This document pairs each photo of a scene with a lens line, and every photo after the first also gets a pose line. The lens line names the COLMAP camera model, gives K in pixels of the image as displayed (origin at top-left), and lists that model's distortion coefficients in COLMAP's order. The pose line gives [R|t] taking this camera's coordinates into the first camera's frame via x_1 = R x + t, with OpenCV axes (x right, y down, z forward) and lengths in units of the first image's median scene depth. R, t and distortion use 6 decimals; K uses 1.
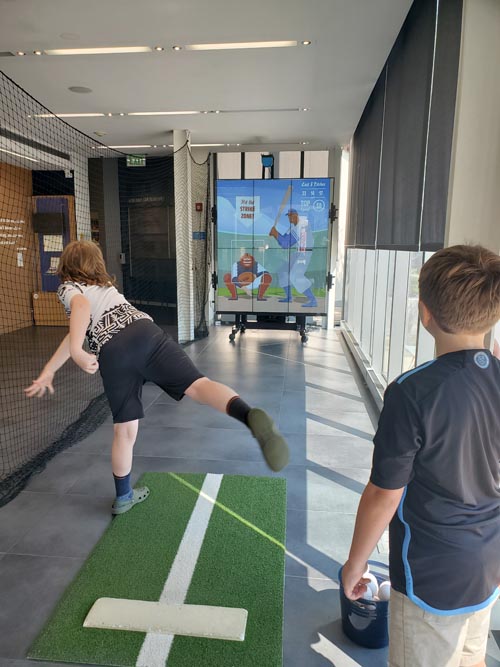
lens RADIAL K [[528.5, 0, 244.4], [0, 528.5, 337.9], [0, 0, 1]] dist [0.039341, -0.021888]
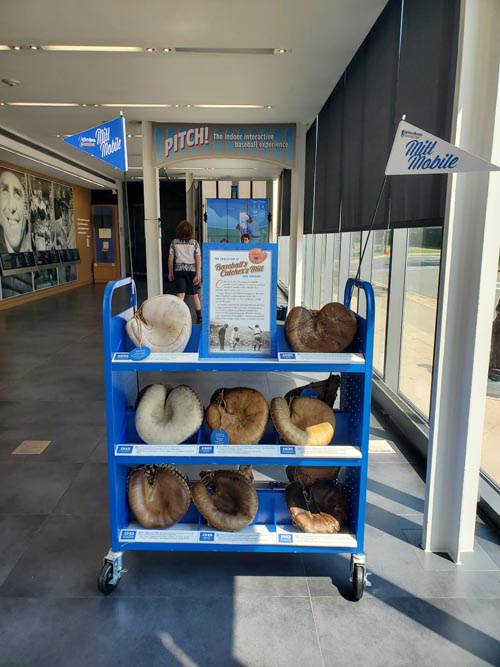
lens RADIAL K [[528.5, 0, 253.8], [0, 528.5, 337.5], [0, 0, 1]] dist [0.039341, -0.021888]
pose [[0.990066, -0.023549, 0.138619, -0.156524], [0.021471, 0.999634, 0.016467, 0.154801], [-0.138956, -0.013327, 0.990209, -0.843751]]
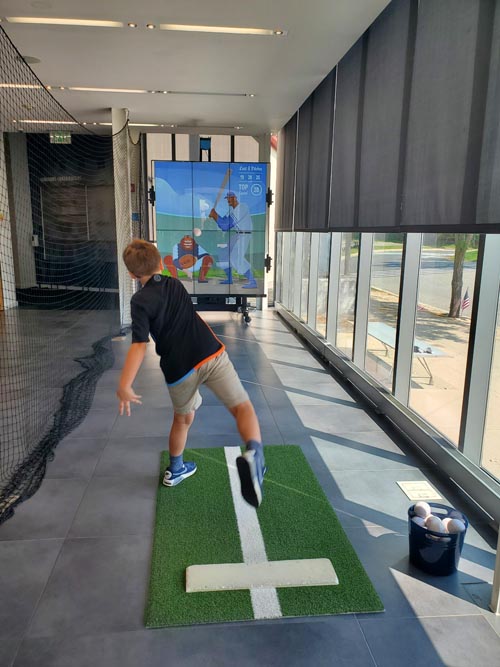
lens RADIAL K [[528.5, 0, 246.8], [0, 528.5, 329.4], [0, 0, 1]] dist [0.039341, -0.021888]
pose [[0.976018, -0.034339, 0.214964, -0.108065], [0.031467, 0.999364, 0.016766, 0.004840], [-0.215403, -0.009600, 0.976478, -0.007216]]
